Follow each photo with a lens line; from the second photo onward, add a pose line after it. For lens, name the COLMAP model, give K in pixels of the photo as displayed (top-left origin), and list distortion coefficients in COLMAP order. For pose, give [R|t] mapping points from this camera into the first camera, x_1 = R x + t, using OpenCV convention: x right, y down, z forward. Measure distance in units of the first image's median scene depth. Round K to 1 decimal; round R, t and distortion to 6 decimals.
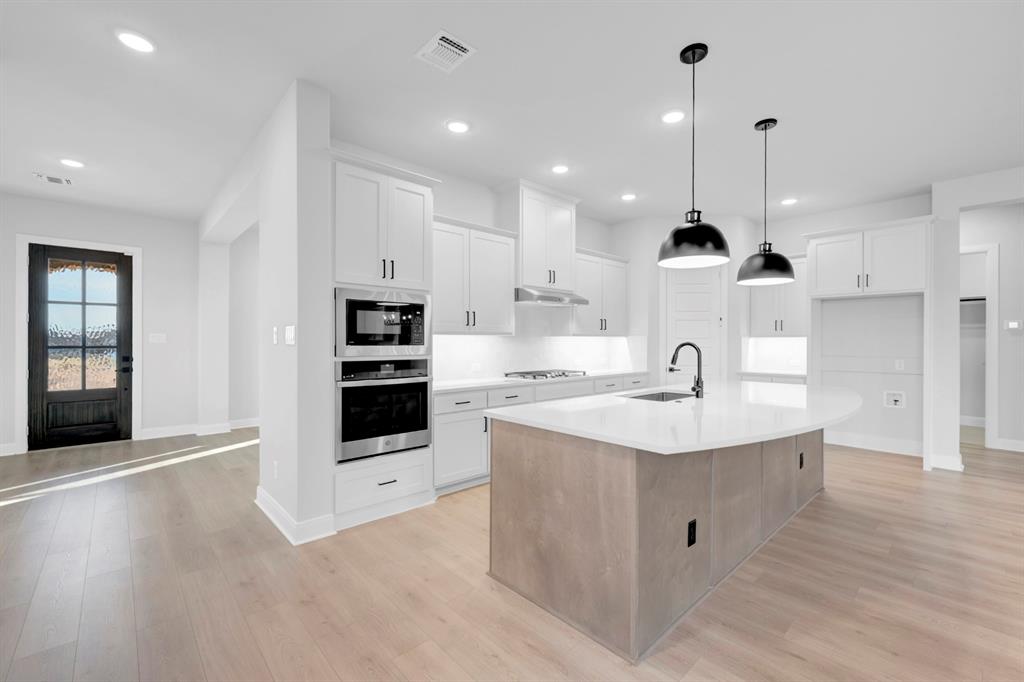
lens RADIAL K [[428.0, 0, 518.0], [0, 428.0, 341.8], [0, 0, 1]] dist [-0.001180, 0.000098]
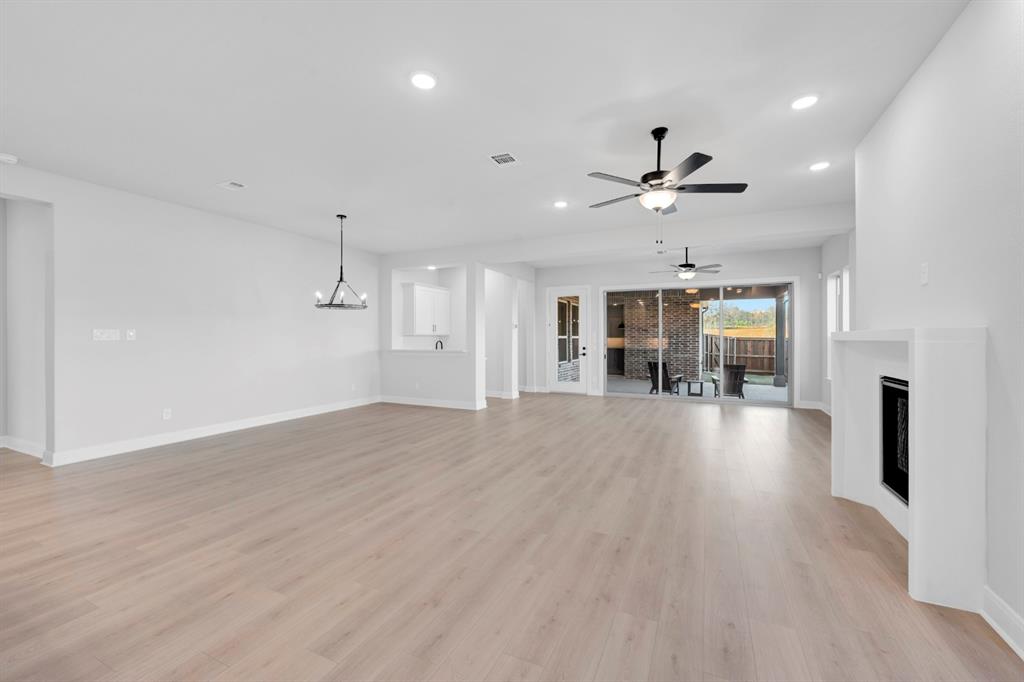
lens RADIAL K [[405.2, 0, 517.7], [0, 405.2, 339.1], [0, 0, 1]] dist [0.000055, -0.000055]
pose [[-0.370542, -0.005375, 0.928800, -0.101938], [-0.000351, 0.999984, 0.005647, -0.002868], [-0.928816, 0.001767, -0.370538, 0.209343]]
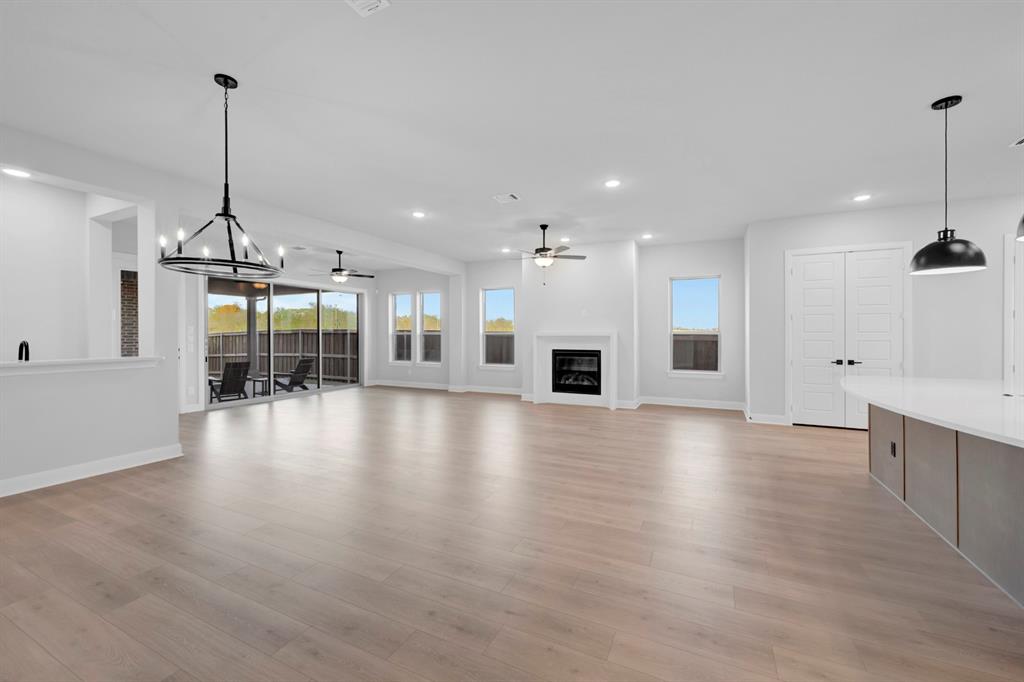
lens RADIAL K [[406.7, 0, 518.5], [0, 406.7, 335.4], [0, 0, 1]] dist [-0.000196, -0.000120]
pose [[-0.930964, -0.001575, -0.365107, 1.497839], [-0.002115, 0.999997, 0.001078, 0.001936], [0.365105, 0.001775, -0.930965, 1.236035]]
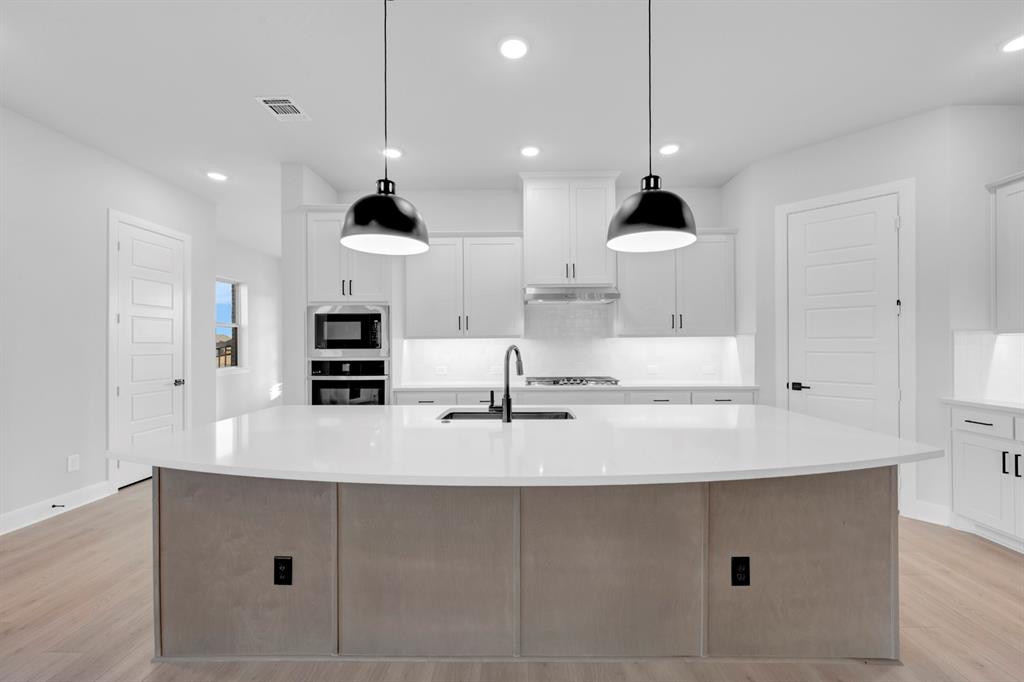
lens RADIAL K [[406.3, 0, 516.8], [0, 406.3, 342.8], [0, 0, 1]] dist [-0.001008, -0.000214]
pose [[0.723188, -0.007669, -0.690608, 0.829042], [0.005741, 0.999971, -0.005092, -0.000299], [0.690627, -0.000283, 0.723211, 0.466583]]
